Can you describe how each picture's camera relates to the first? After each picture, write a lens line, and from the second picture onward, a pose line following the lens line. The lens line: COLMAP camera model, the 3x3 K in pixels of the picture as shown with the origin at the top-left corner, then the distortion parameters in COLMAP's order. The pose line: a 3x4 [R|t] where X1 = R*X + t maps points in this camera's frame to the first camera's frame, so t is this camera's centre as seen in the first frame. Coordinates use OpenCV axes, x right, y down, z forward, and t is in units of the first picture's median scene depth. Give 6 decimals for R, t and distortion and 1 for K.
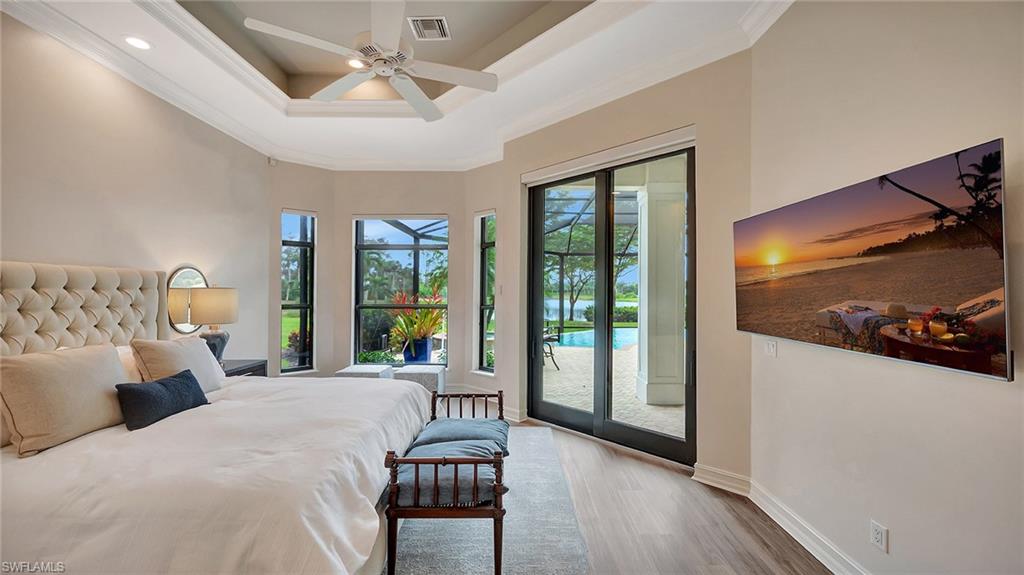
lens RADIAL K [[406.7, 0, 512.7], [0, 406.7, 290.2], [0, 0, 1]] dist [-0.001546, 0.000012]
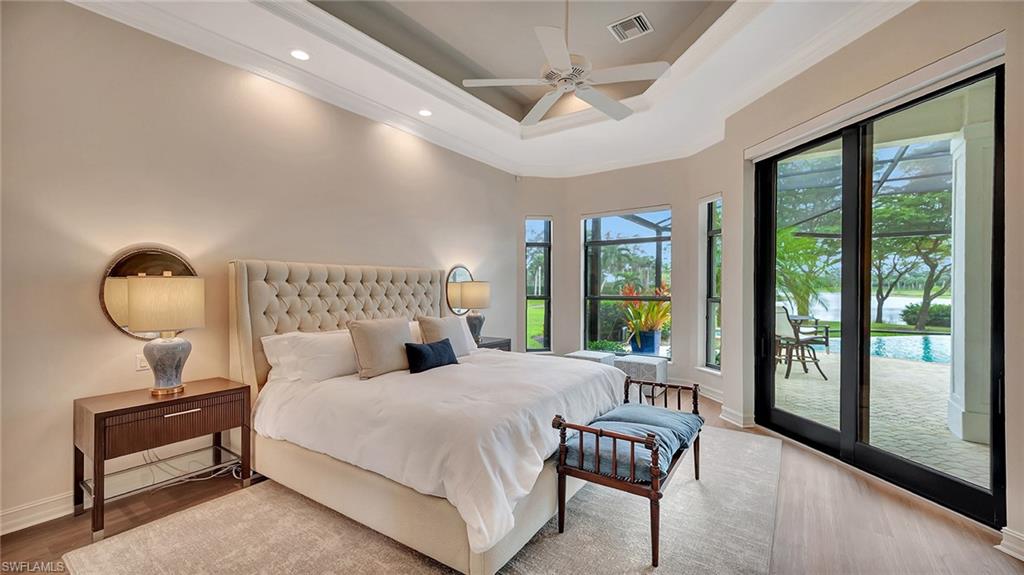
lens RADIAL K [[406.7, 0, 524.8], [0, 406.7, 288.1], [0, 0, 1]] dist [-0.001546, 0.000012]
pose [[0.831499, -0.004128, -0.555512, 0.141720], [0.007427, 0.999966, 0.003687, 0.012489], [0.555477, -0.007192, 0.831501, -0.013870]]
